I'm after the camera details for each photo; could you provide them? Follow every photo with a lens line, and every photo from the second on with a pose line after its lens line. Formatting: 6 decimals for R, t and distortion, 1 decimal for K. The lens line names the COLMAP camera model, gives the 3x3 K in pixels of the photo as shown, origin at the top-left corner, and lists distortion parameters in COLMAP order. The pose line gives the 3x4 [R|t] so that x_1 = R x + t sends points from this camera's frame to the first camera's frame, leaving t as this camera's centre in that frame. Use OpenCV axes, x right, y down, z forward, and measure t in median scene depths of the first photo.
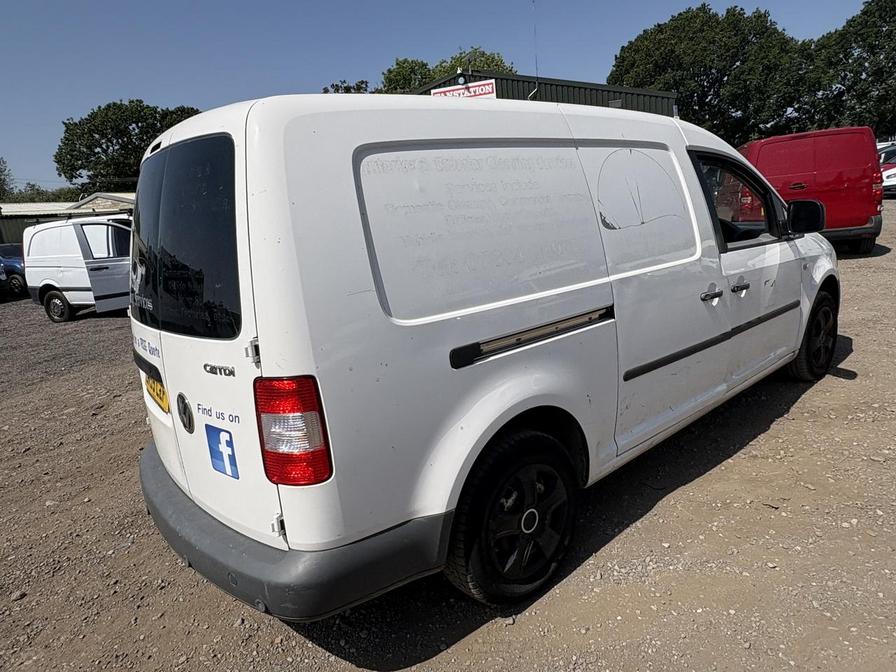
lens RADIAL K [[572.0, 0, 444.3], [0, 572.0, 328.9], [0, 0, 1]] dist [0.004332, -0.003059]
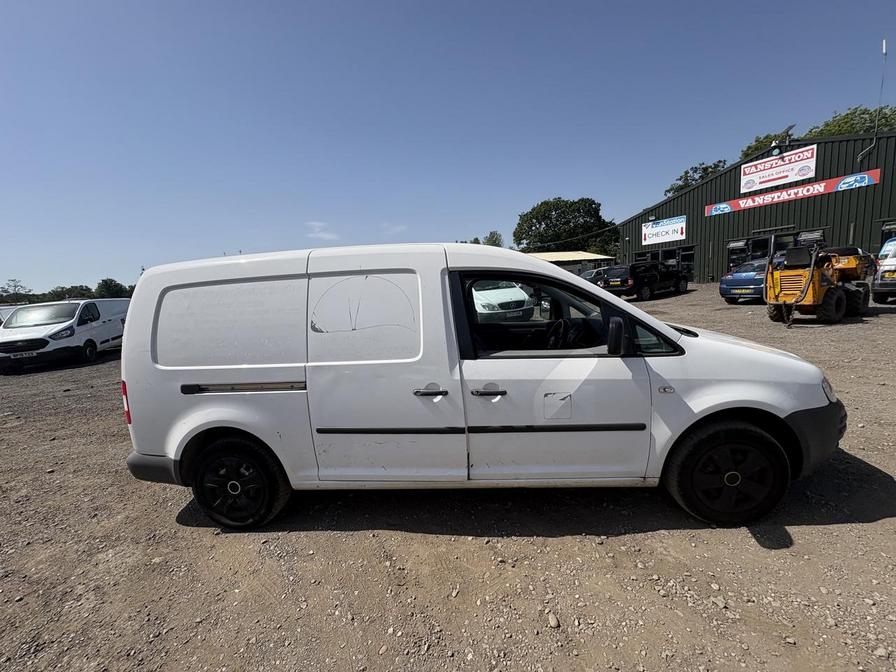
lens RADIAL K [[358.1, 0, 442.6], [0, 358.1, 332.9], [0, 0, 1]] dist [0.002172, 0.000154]
pose [[0.692834, 0.140823, -0.707213, 0.126592], [-0.142444, 0.988148, 0.057215, -0.029062], [0.706888, 0.061098, 0.704682, 0.059982]]
